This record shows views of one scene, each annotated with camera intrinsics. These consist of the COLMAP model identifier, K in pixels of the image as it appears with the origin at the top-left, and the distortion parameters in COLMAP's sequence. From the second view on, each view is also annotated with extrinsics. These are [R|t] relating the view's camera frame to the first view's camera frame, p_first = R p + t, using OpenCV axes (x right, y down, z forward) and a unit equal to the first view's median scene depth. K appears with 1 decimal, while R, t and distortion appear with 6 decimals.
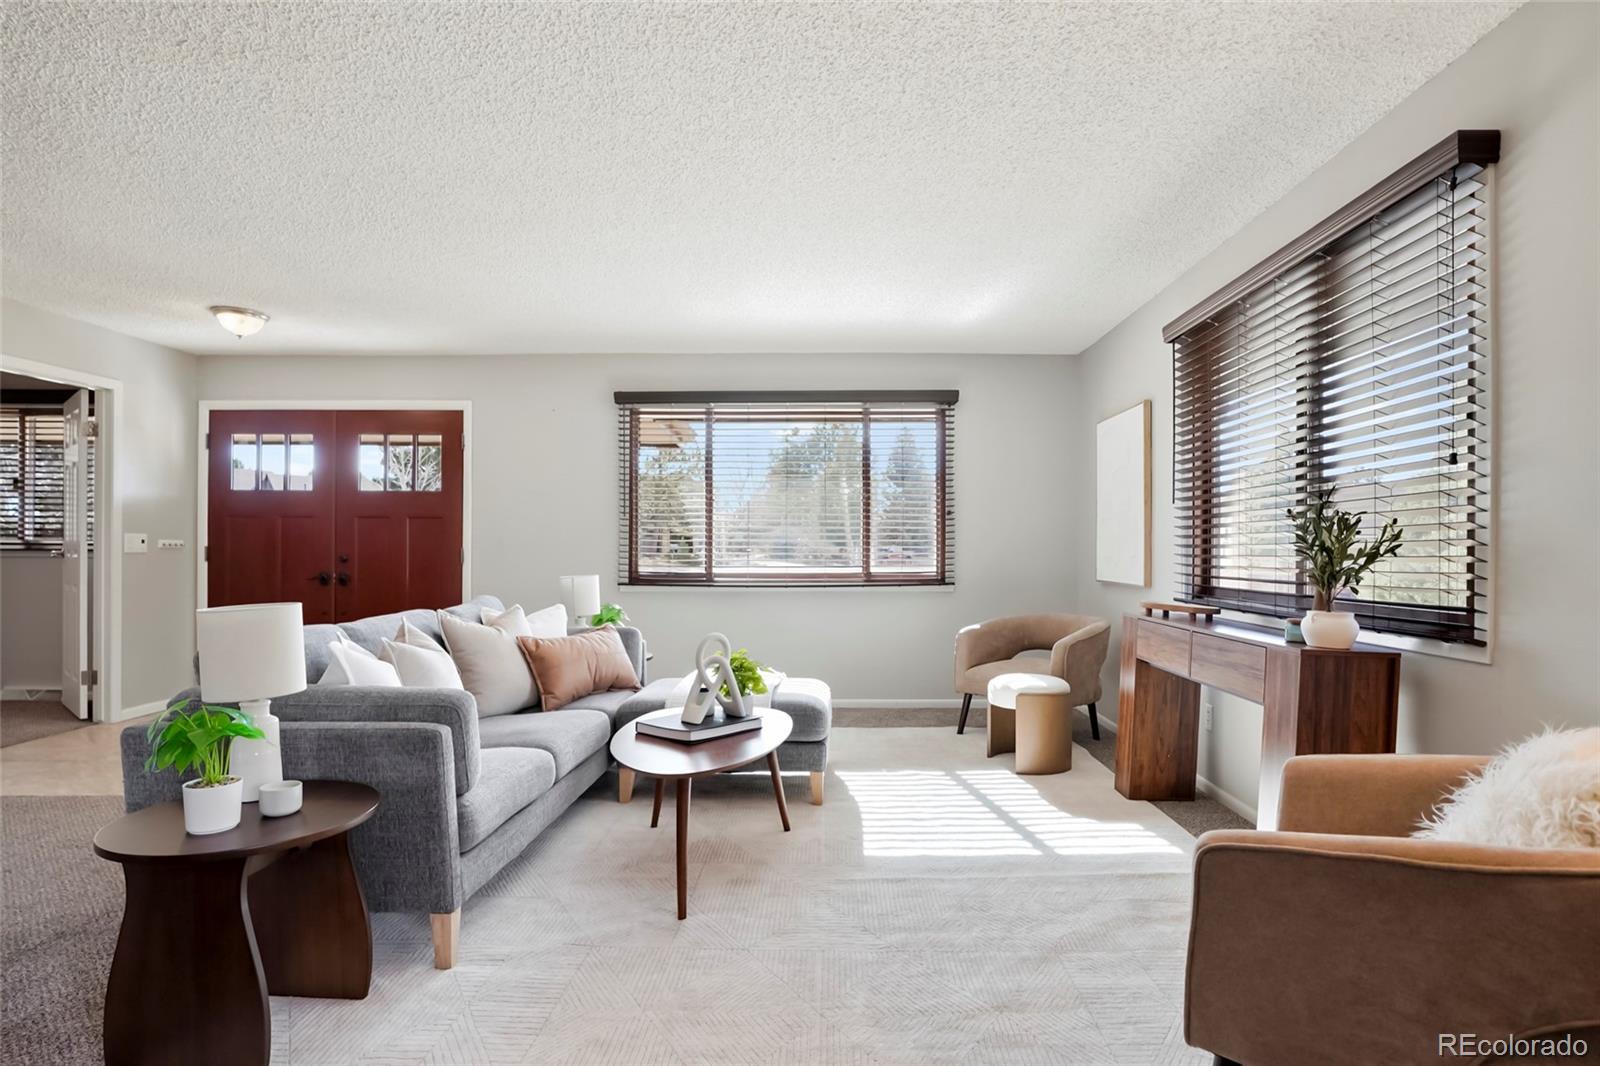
lens RADIAL K [[782.7, 0, 807.3], [0, 782.7, 541.0], [0, 0, 1]] dist [-0.033455, 0.002546]
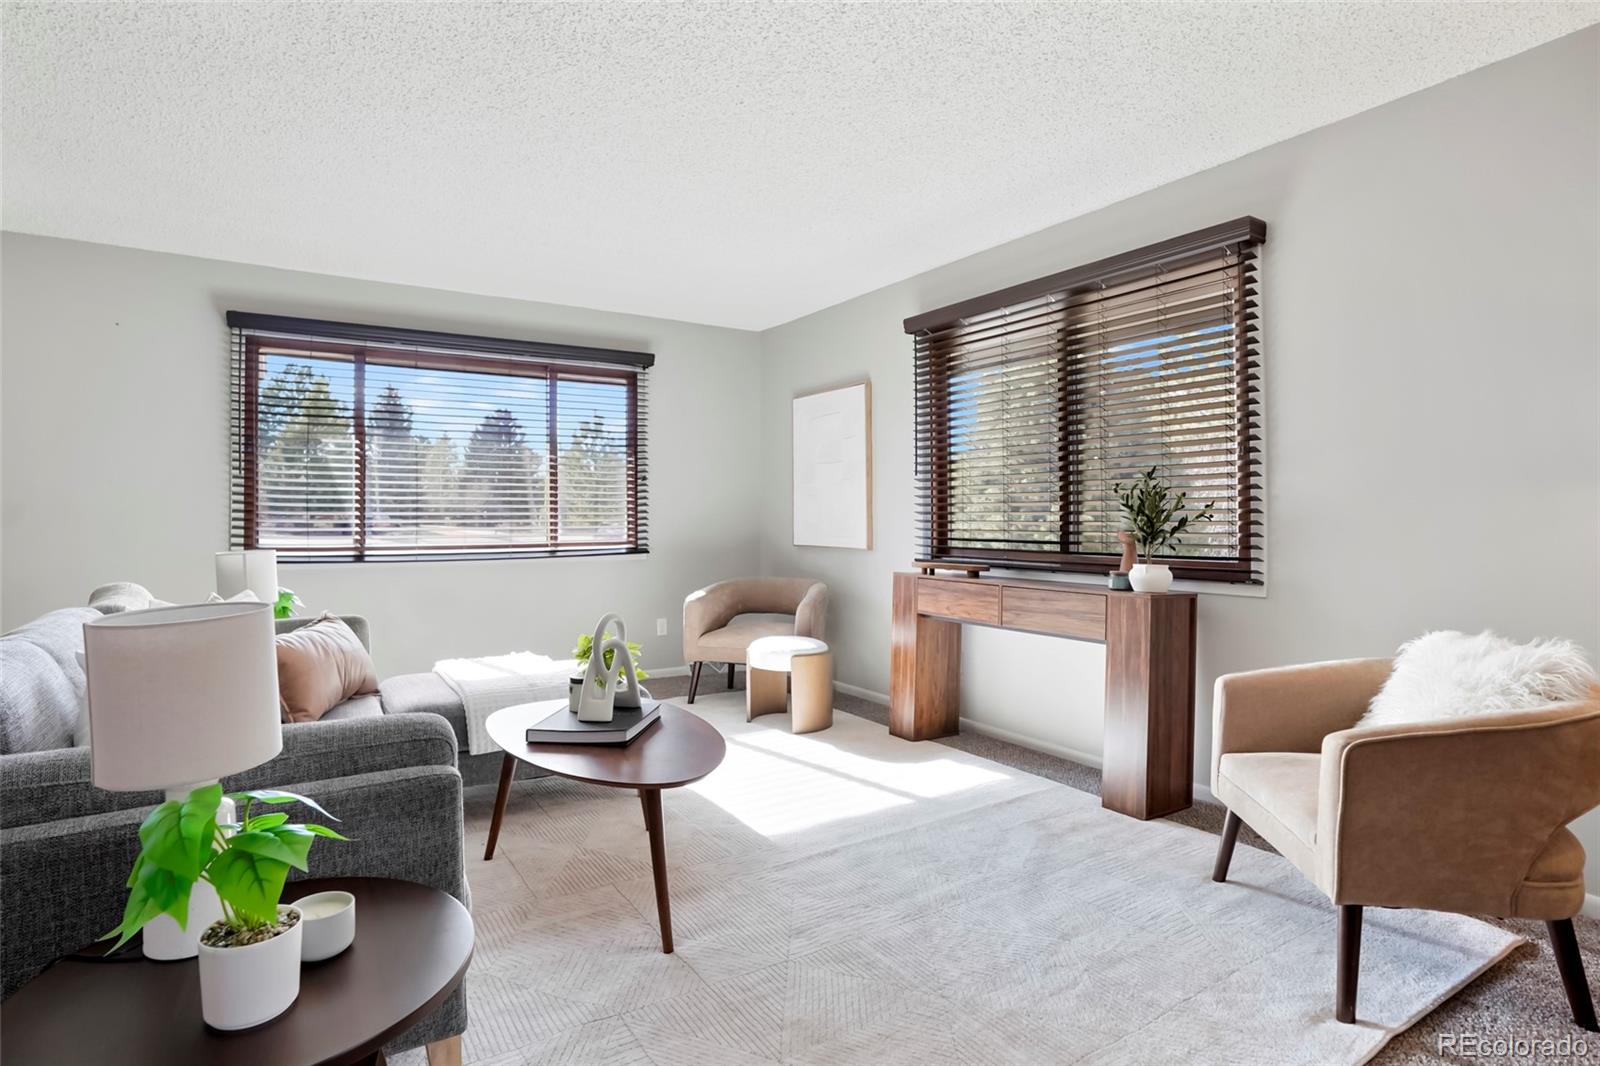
lens RADIAL K [[782.7, 0, 811.3], [0, 782.7, 503.4], [0, 0, 1]] dist [-0.033455, 0.002546]
pose [[0.852122, 0.007275, 0.523293, -0.295283], [-0.003436, 0.999960, -0.008307, 0.002861], [-0.523332, 0.005281, 0.852113, 0.124032]]
